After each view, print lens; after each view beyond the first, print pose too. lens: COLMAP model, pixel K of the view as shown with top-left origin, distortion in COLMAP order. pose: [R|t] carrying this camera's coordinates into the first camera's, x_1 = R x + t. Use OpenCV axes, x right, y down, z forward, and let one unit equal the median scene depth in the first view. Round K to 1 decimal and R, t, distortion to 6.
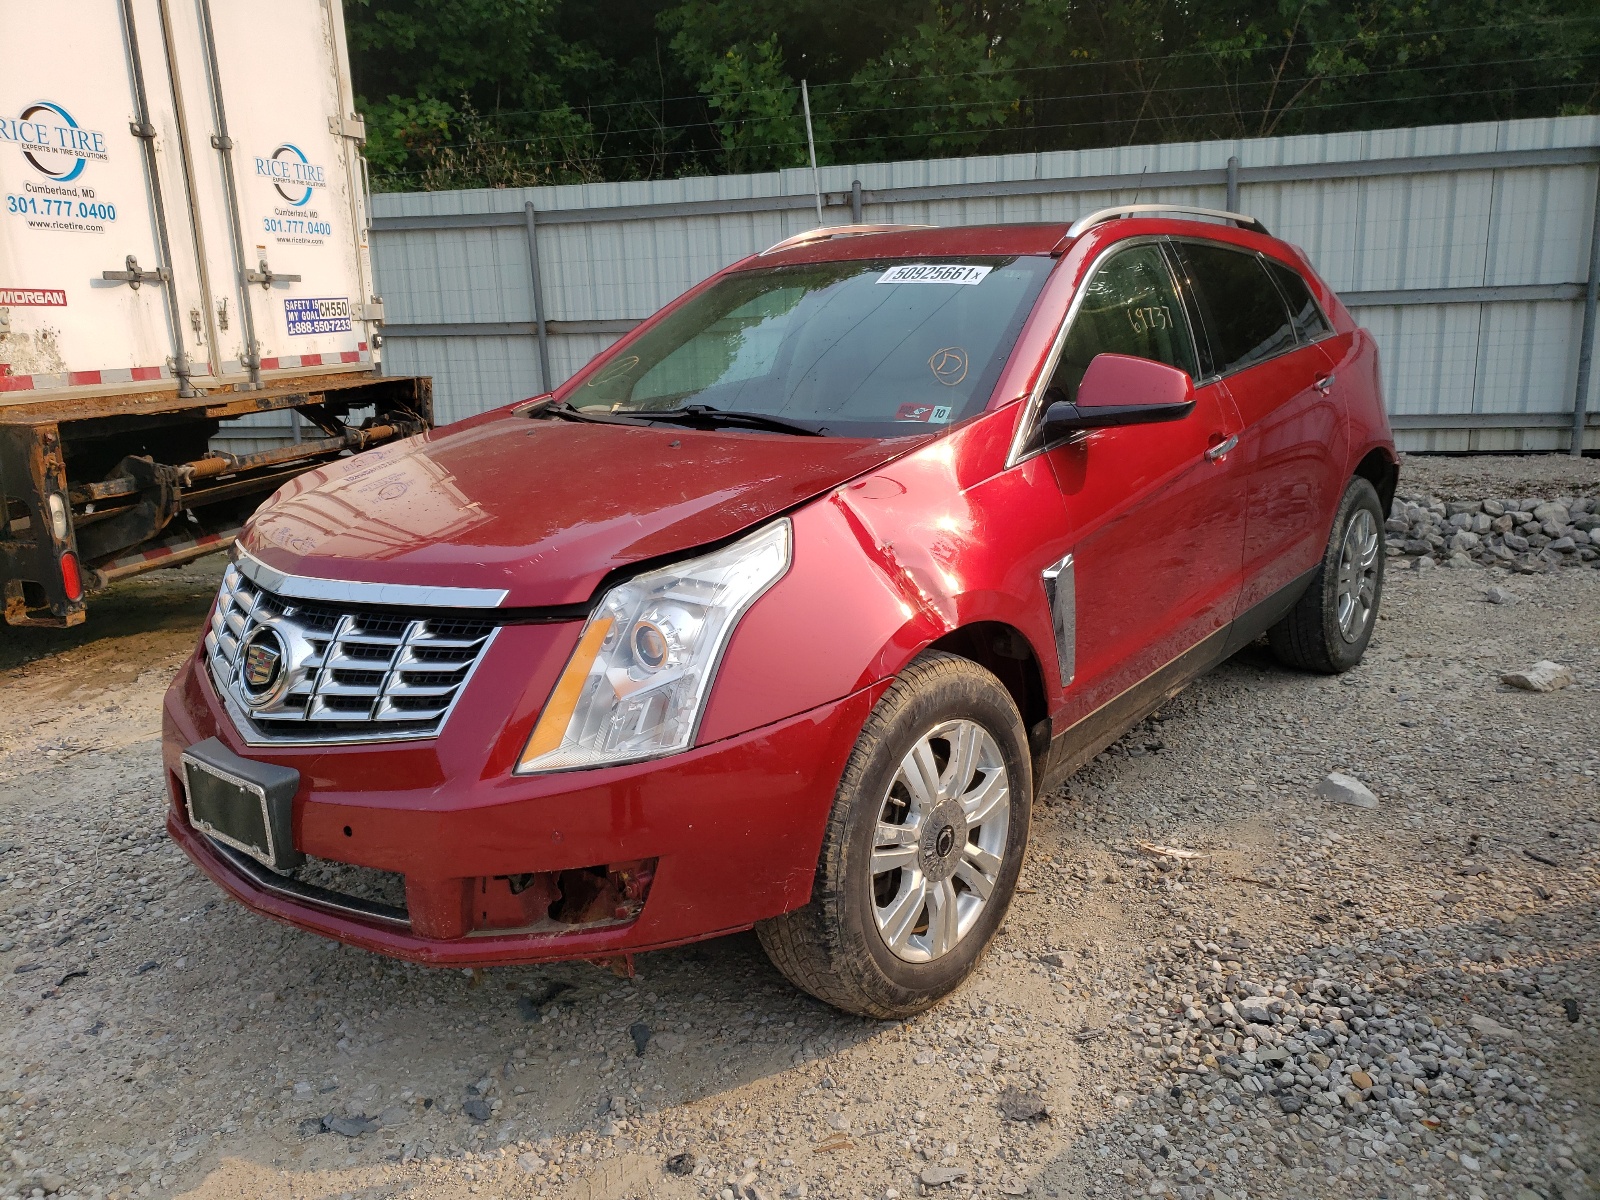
lens RADIAL K [[1231.8, 0, 797.8], [0, 1231.8, 593.5], [0, 0, 1]] dist [-0.001143, 0.015634]
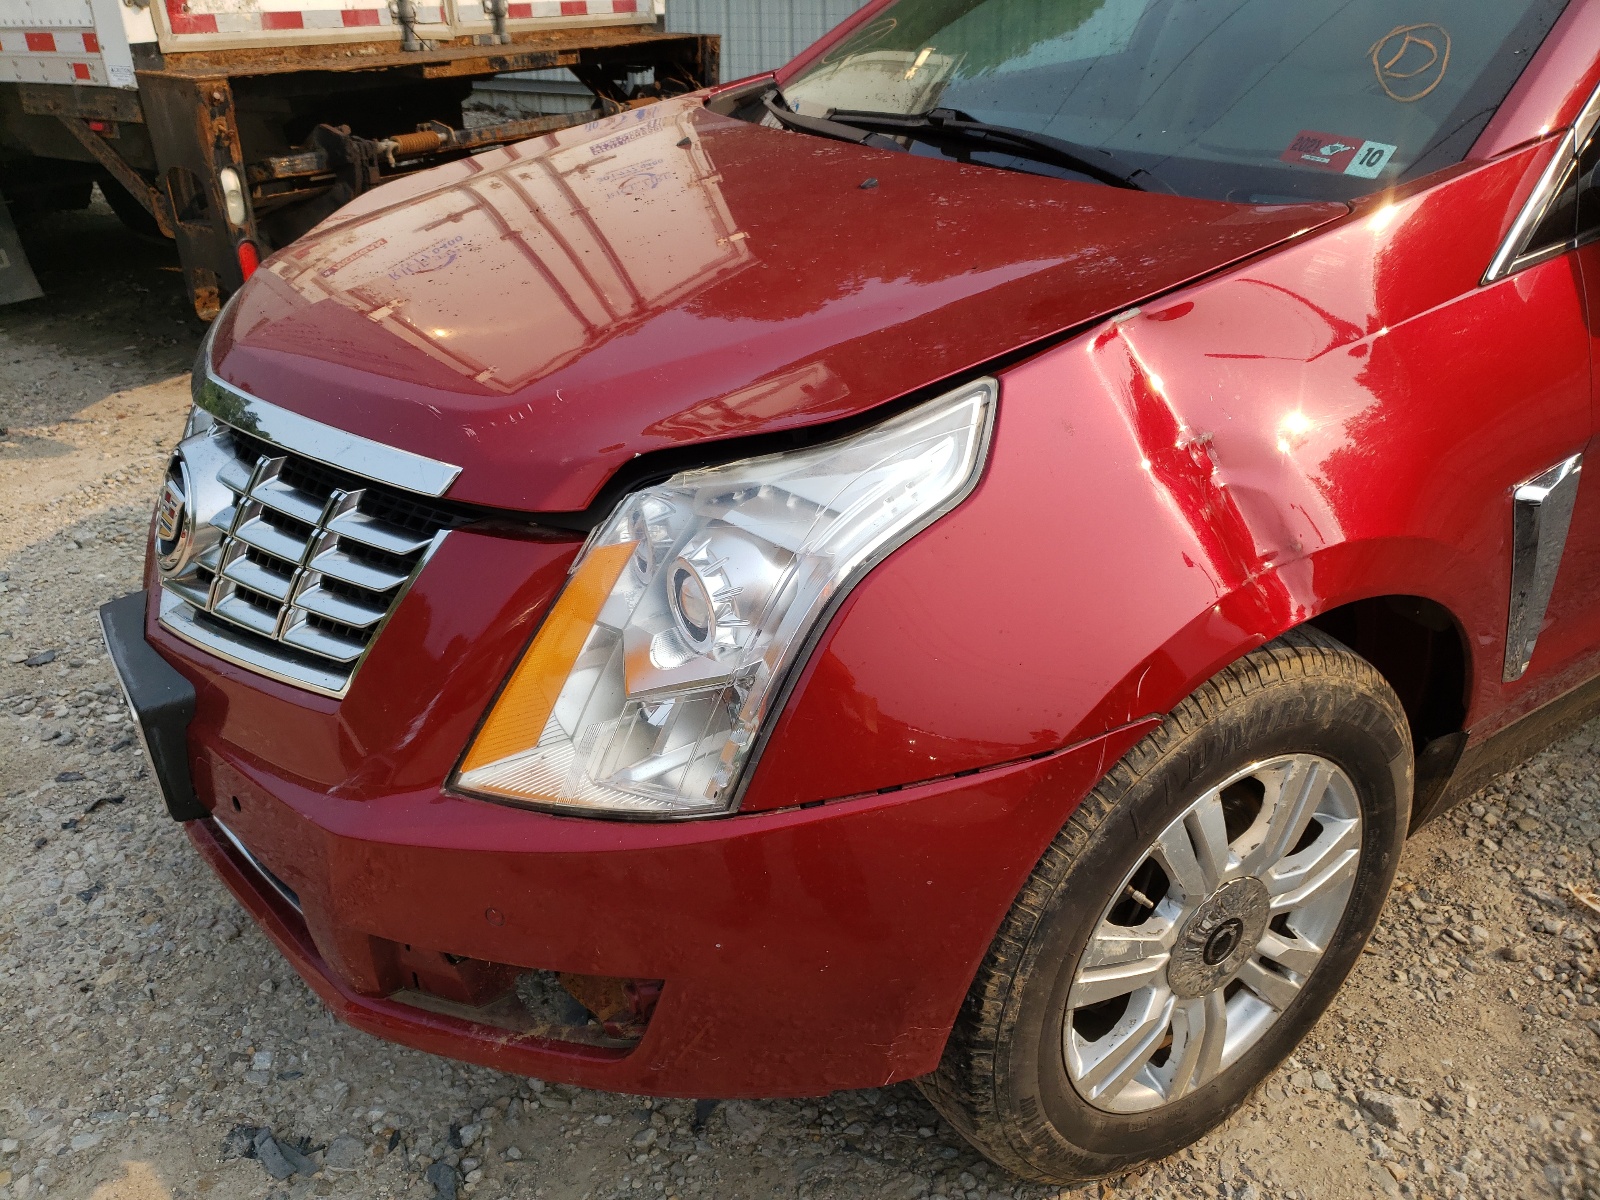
lens RADIAL K [[1231.8, 0, 797.8], [0, 1231.8, 593.5], [0, 0, 1]] dist [-0.001143, 0.015634]
pose [[0.952636, 0.159317, -0.259041, 0.048045], [-0.090712, 0.961882, 0.257983, -0.080951], [0.290267, -0.222266, 0.930775, 0.395639]]
